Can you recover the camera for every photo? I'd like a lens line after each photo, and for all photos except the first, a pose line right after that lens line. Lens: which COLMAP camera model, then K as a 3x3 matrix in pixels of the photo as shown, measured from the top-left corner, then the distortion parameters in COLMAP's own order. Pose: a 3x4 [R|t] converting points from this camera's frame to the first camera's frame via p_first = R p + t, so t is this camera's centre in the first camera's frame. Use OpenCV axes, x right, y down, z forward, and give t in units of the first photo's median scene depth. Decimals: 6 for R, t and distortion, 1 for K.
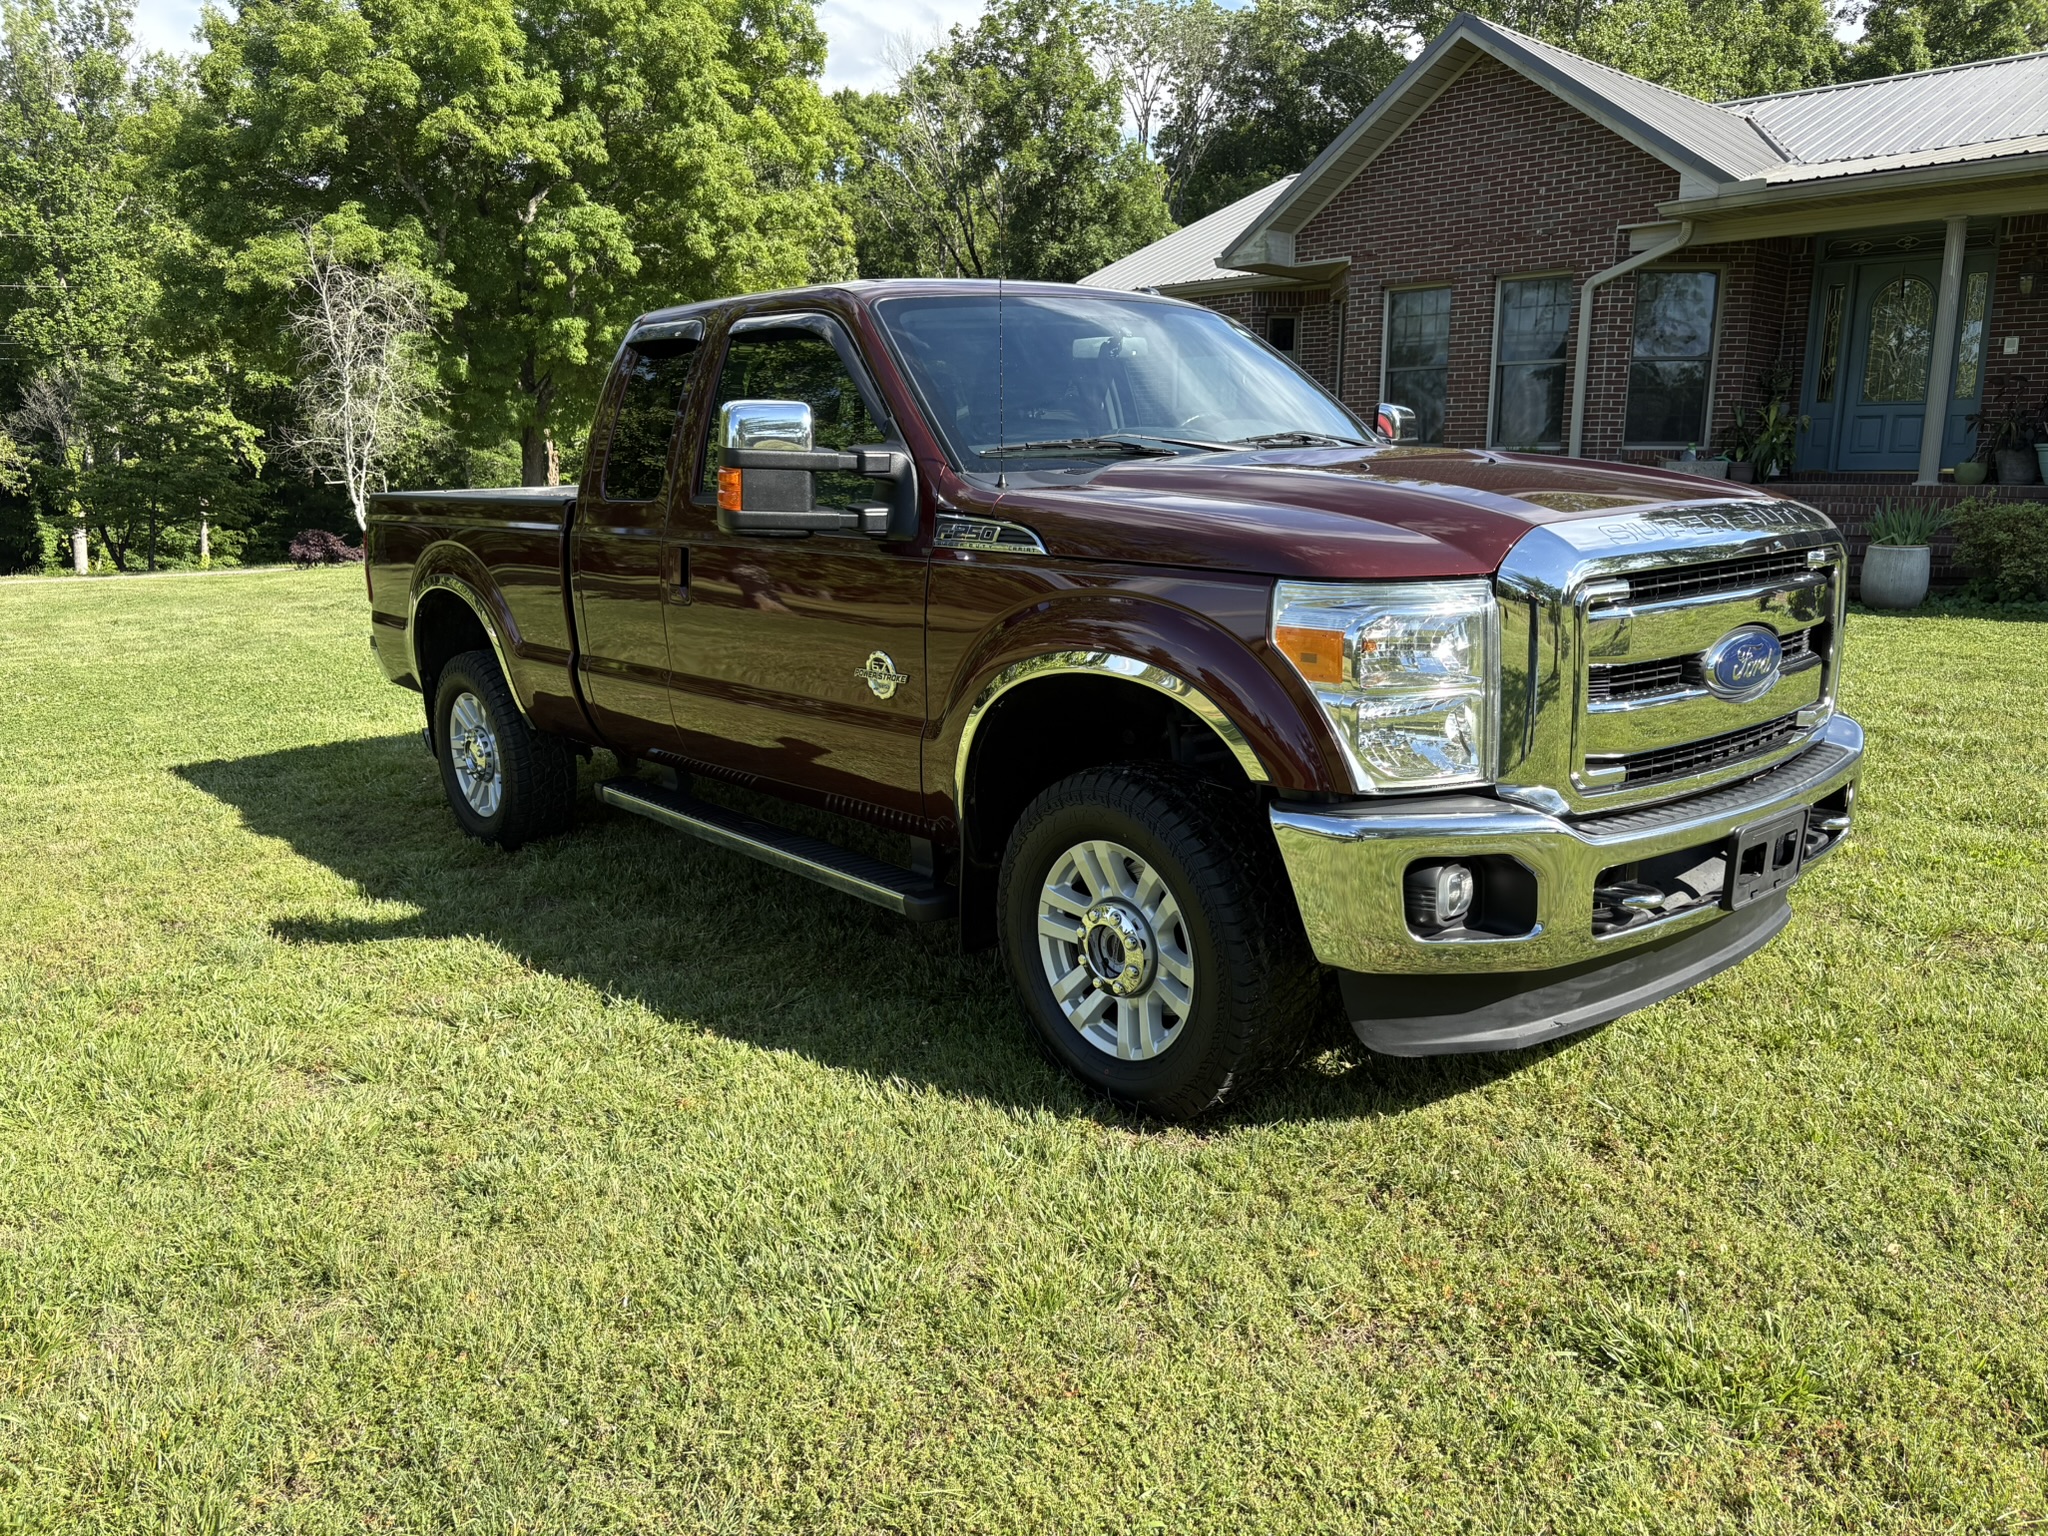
lens RADIAL K [[1558.7, 0, 1012.8], [0, 1558.7, 773.1], [0, 0, 1]] dist [0.027299, -0.030012]
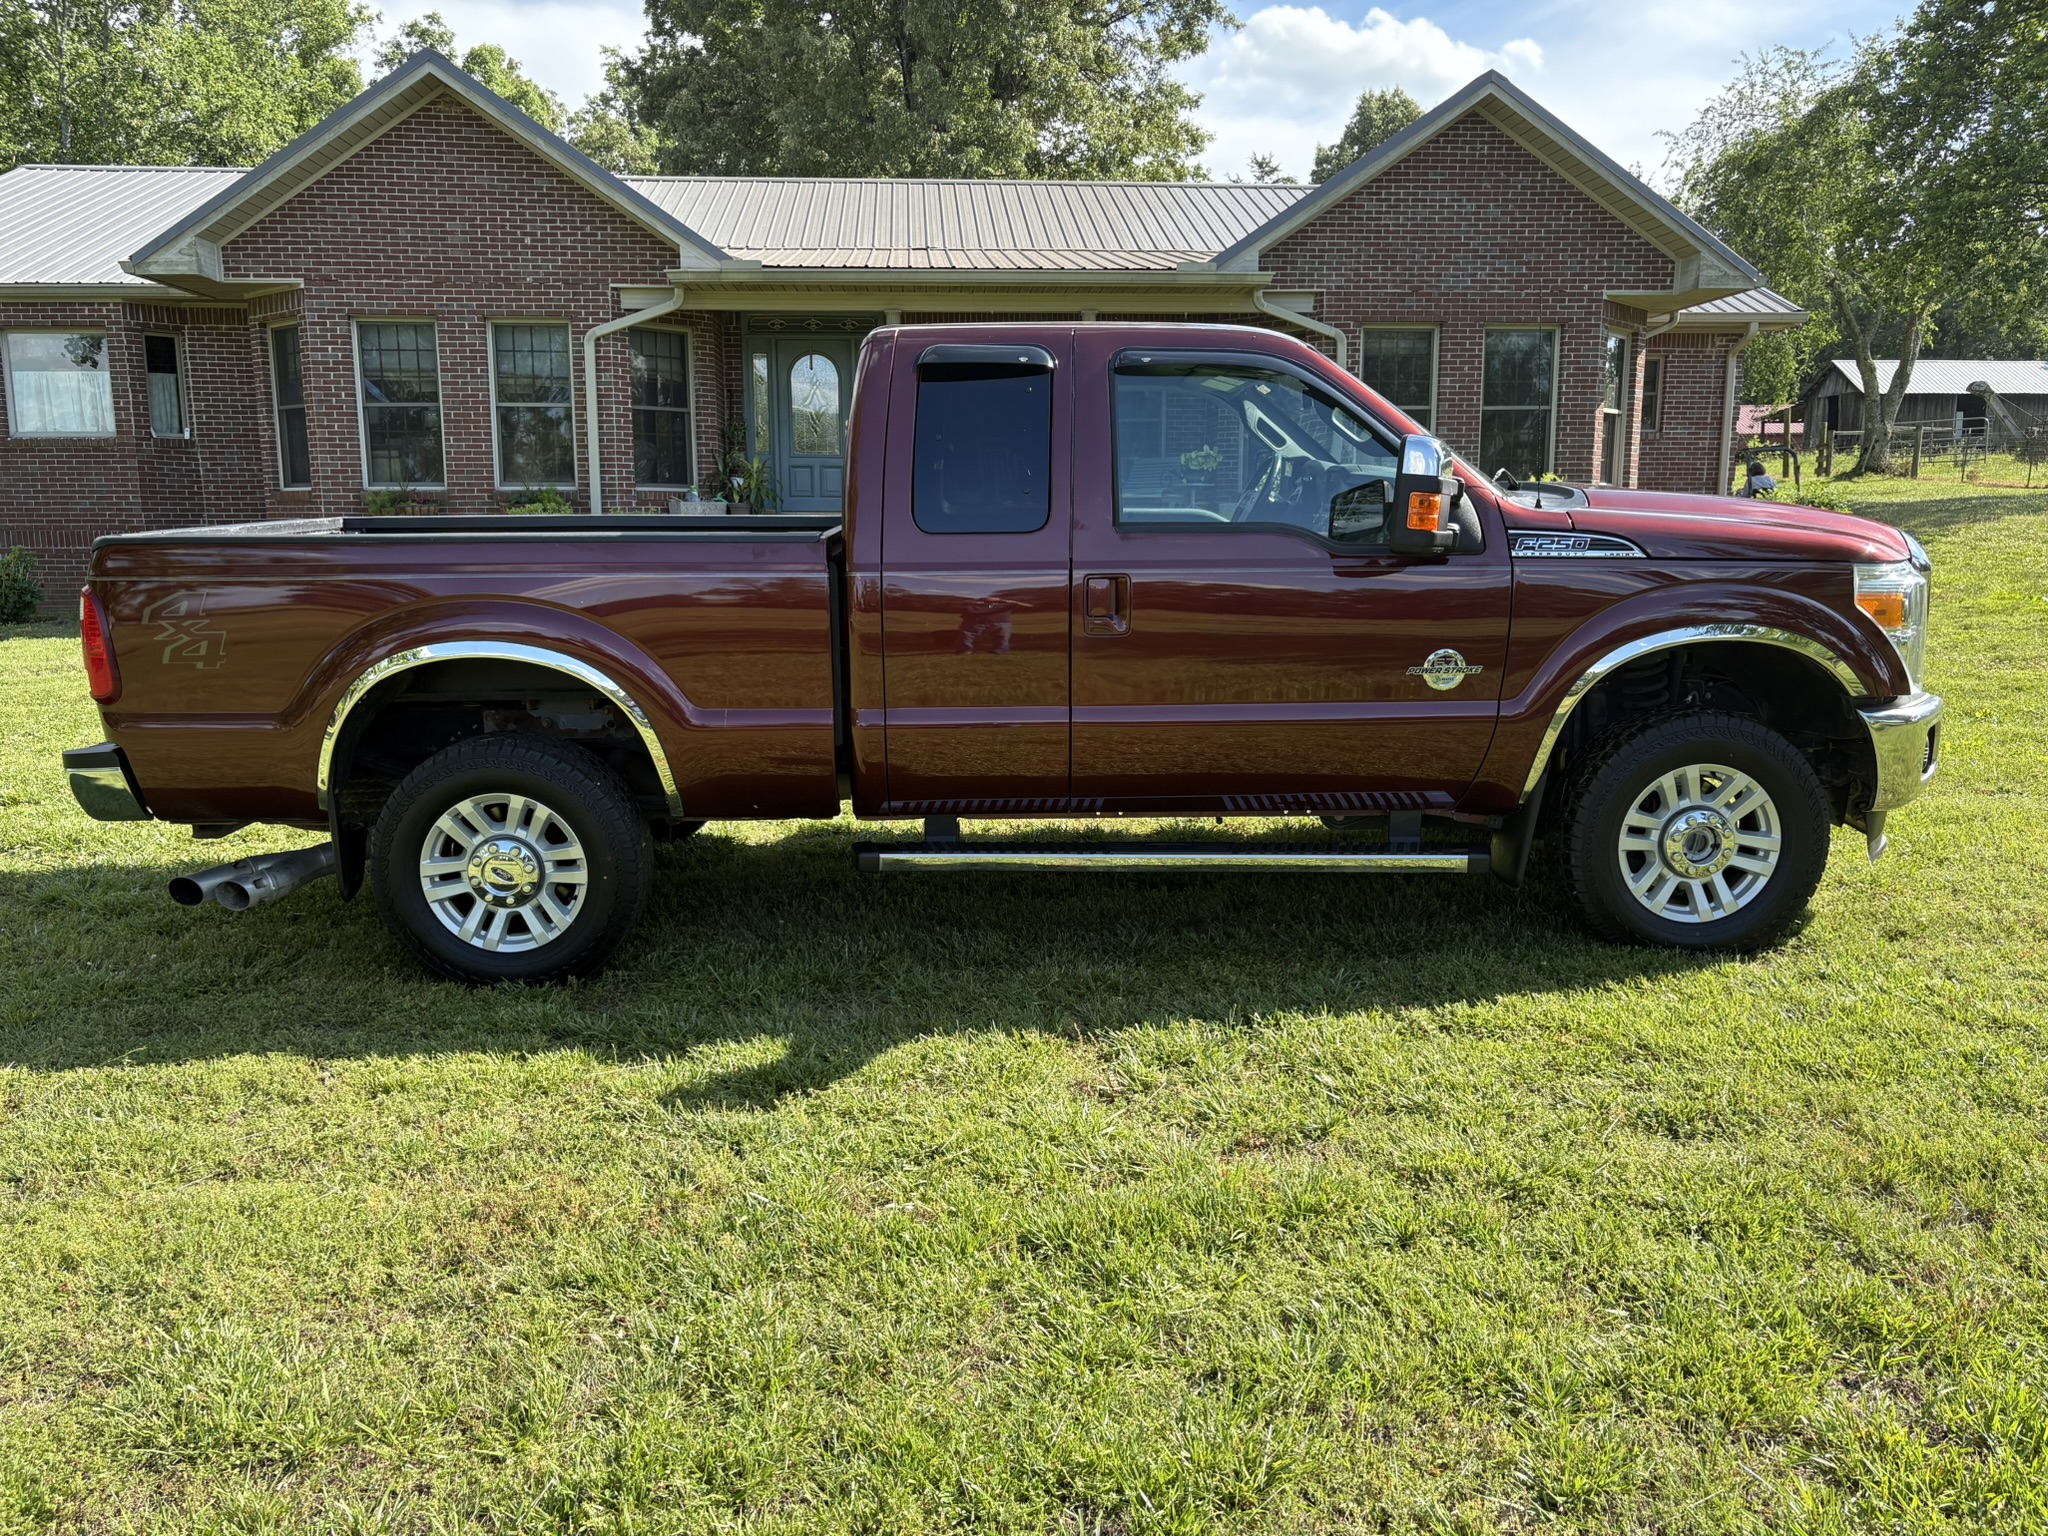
lens RADIAL K [[1558.7, 0, 1011.9], [0, 1558.7, 765.4], [0, 0, 1]] dist [0.027299, -0.030012]
pose [[0.629536, -0.124264, 0.766970, -0.327018], [0.148830, 0.988135, 0.037936, -0.023204], [-0.762584, 0.090266, 0.640561, 0.138941]]
